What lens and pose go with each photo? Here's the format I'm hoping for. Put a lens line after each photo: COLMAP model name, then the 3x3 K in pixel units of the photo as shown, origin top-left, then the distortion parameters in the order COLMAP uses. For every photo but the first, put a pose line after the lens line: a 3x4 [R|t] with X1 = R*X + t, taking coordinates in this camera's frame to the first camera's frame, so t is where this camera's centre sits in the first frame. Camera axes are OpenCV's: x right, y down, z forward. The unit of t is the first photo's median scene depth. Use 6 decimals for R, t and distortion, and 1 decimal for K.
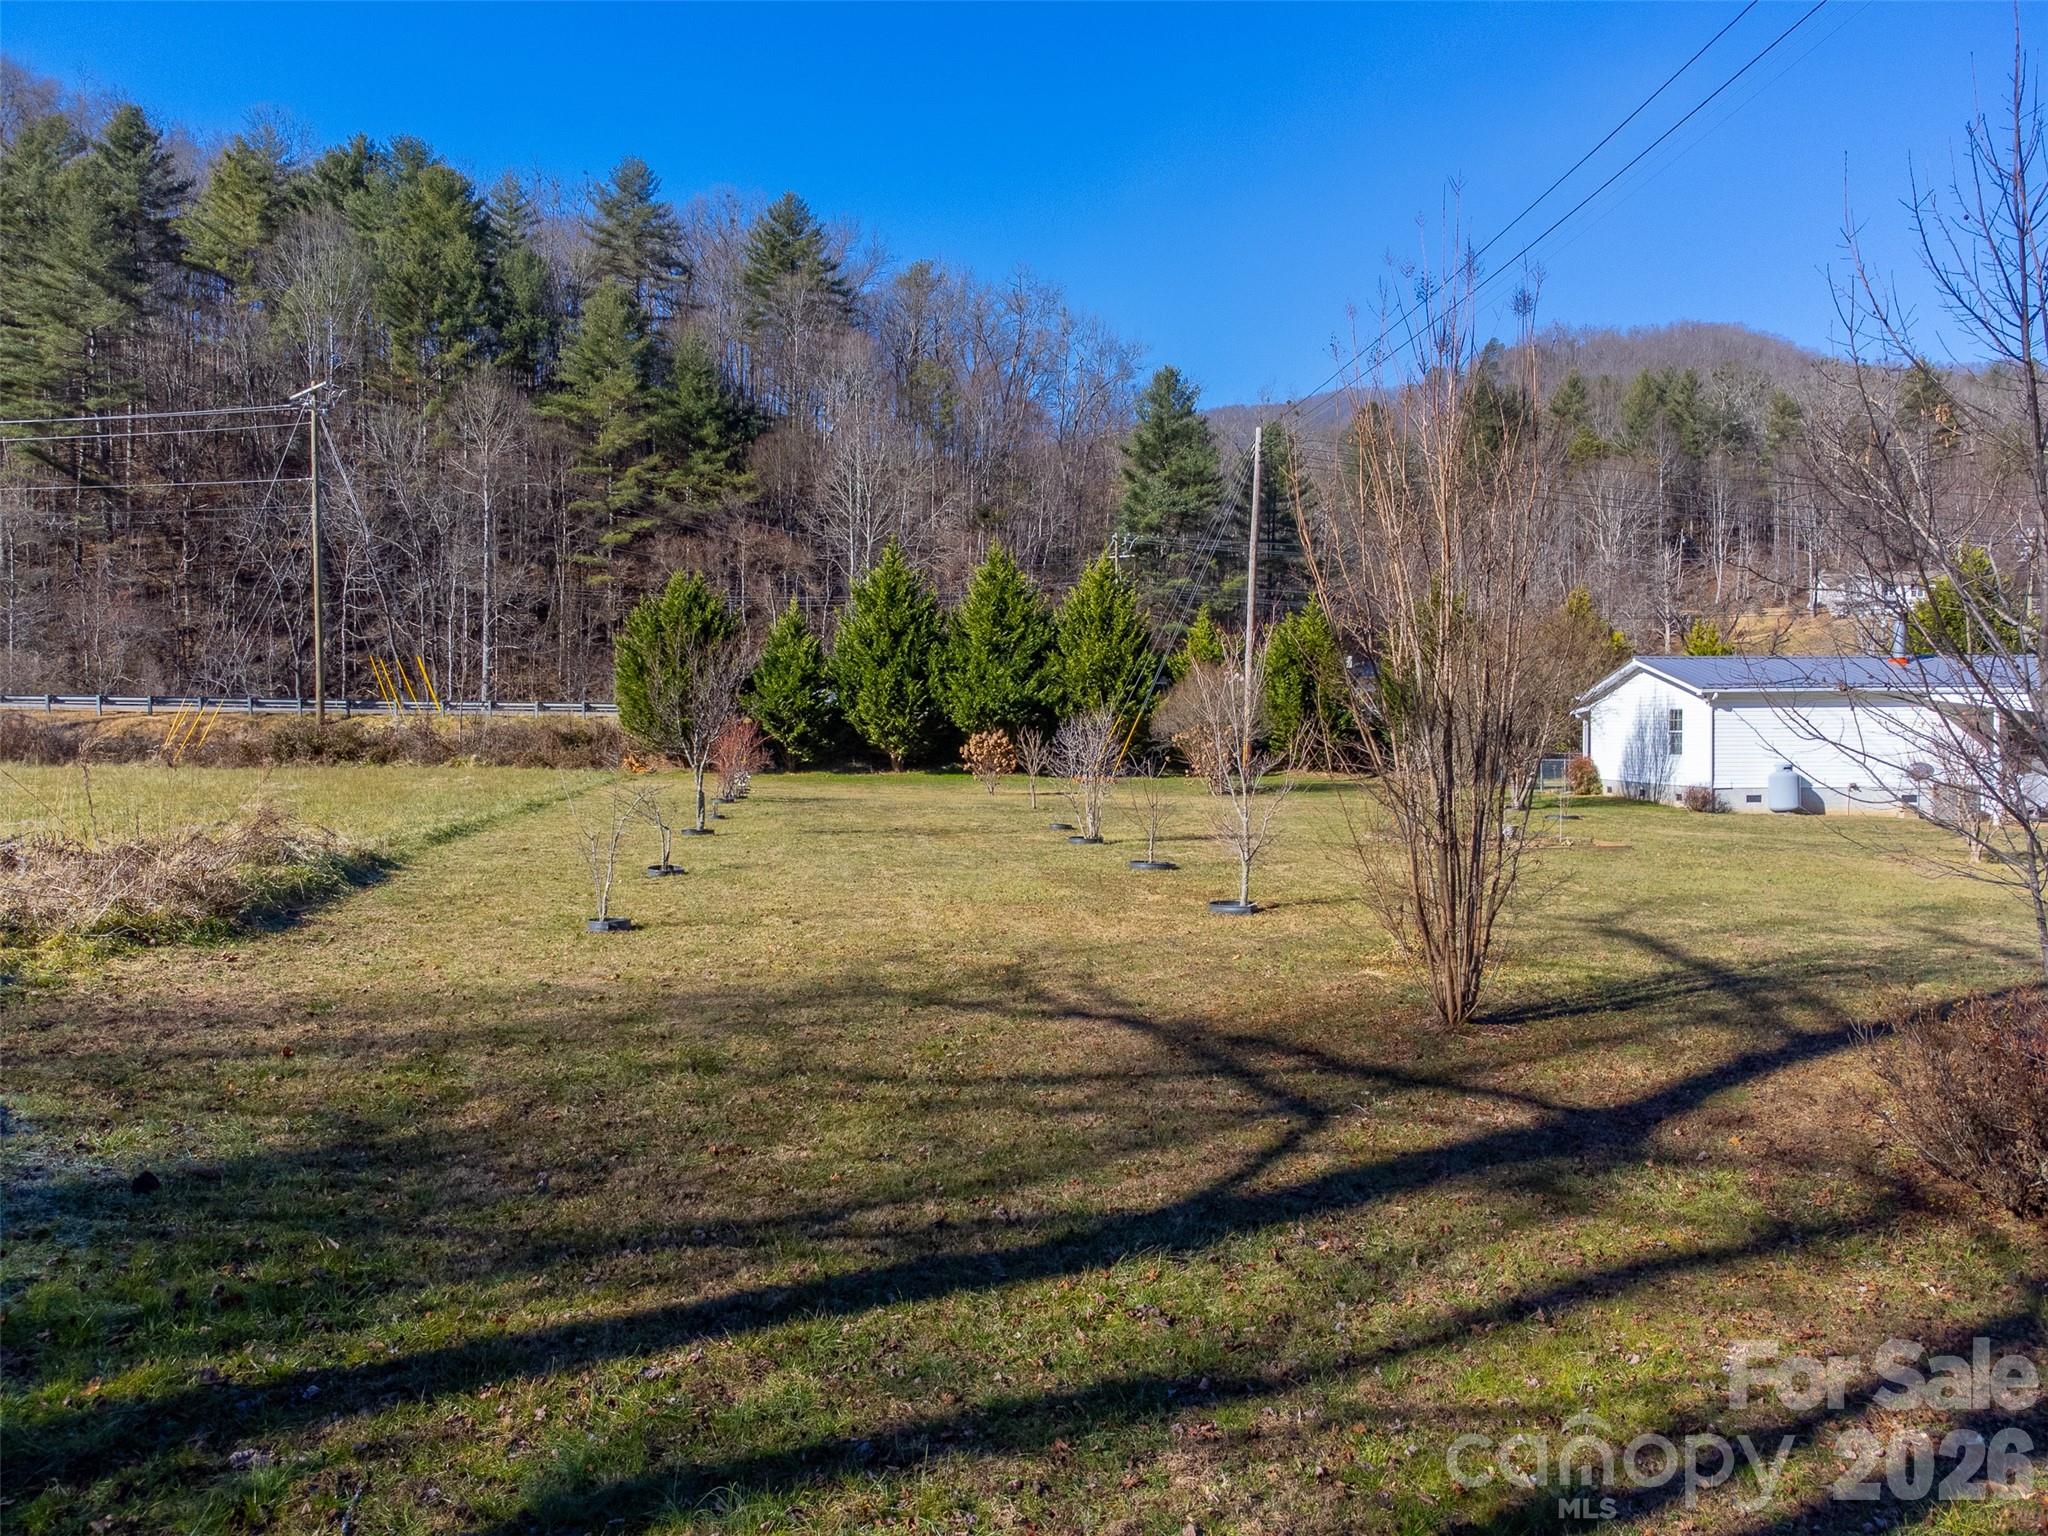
lens RADIAL K [[1532.7, 0, 1015.1], [0, 1532.7, 762.7], [0, 0, 1]] dist [0.013451, 0.020760]
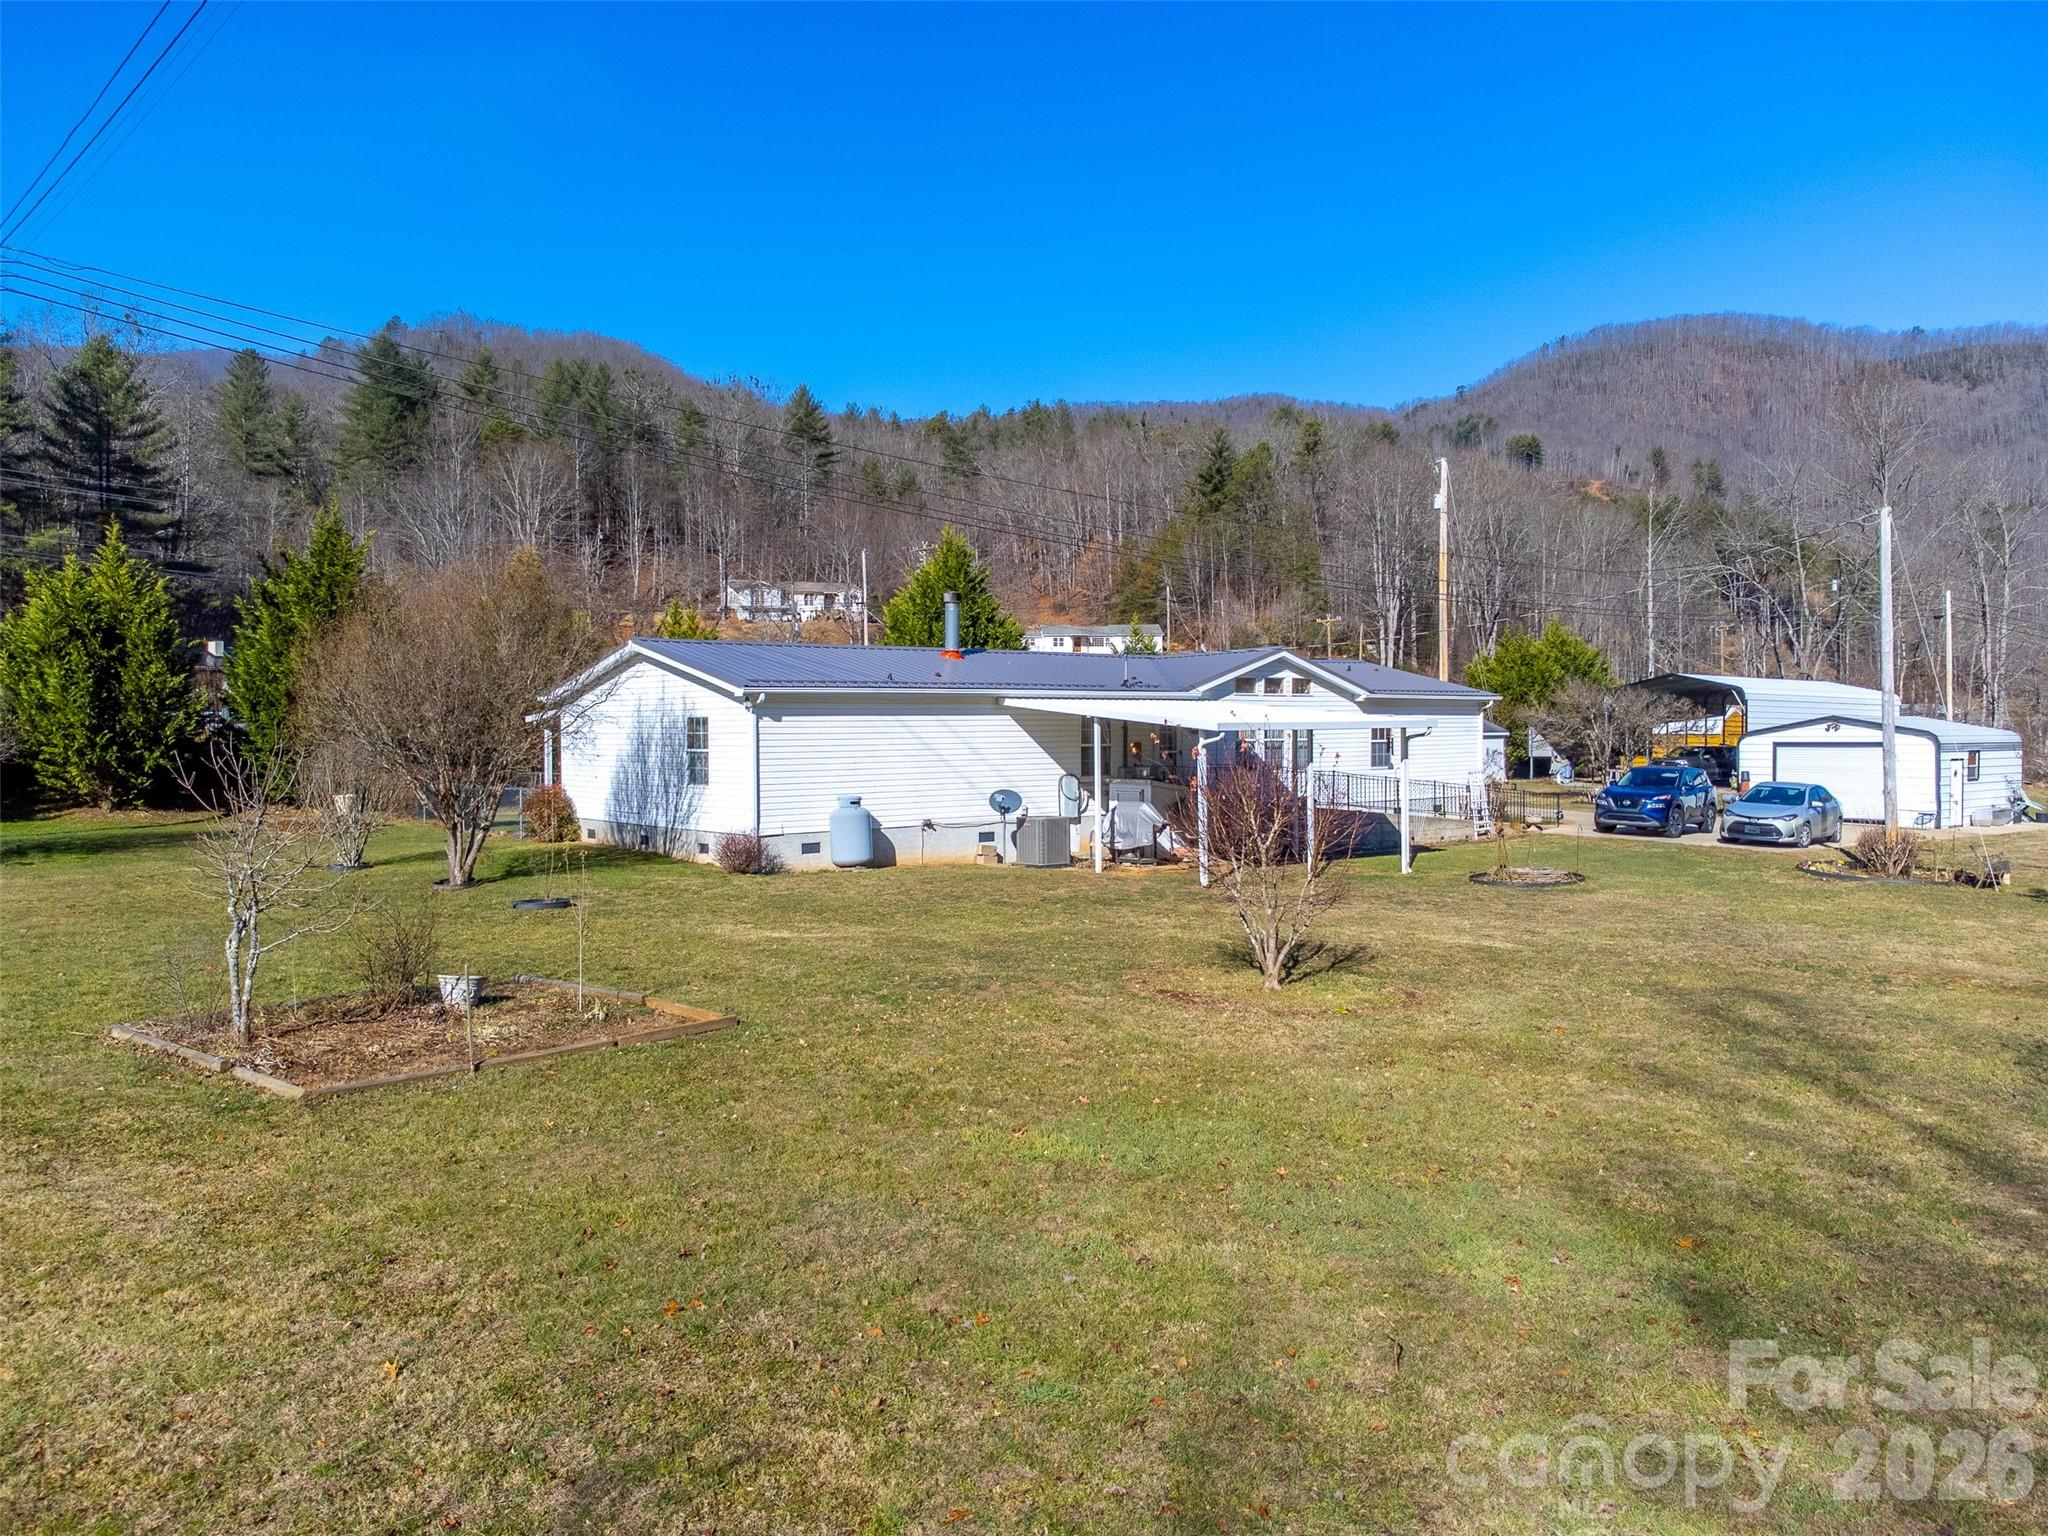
lens RADIAL K [[1532.7, 0, 1023.3], [0, 1532.7, 753.8], [0, 0, 1]] dist [0.013451, 0.020760]
pose [[0.774194, -0.013321, 0.632808, 0.033702], [0.015837, 0.999873, 0.001672, -0.004988], [-0.632750, 0.008727, 0.774307, 0.112532]]
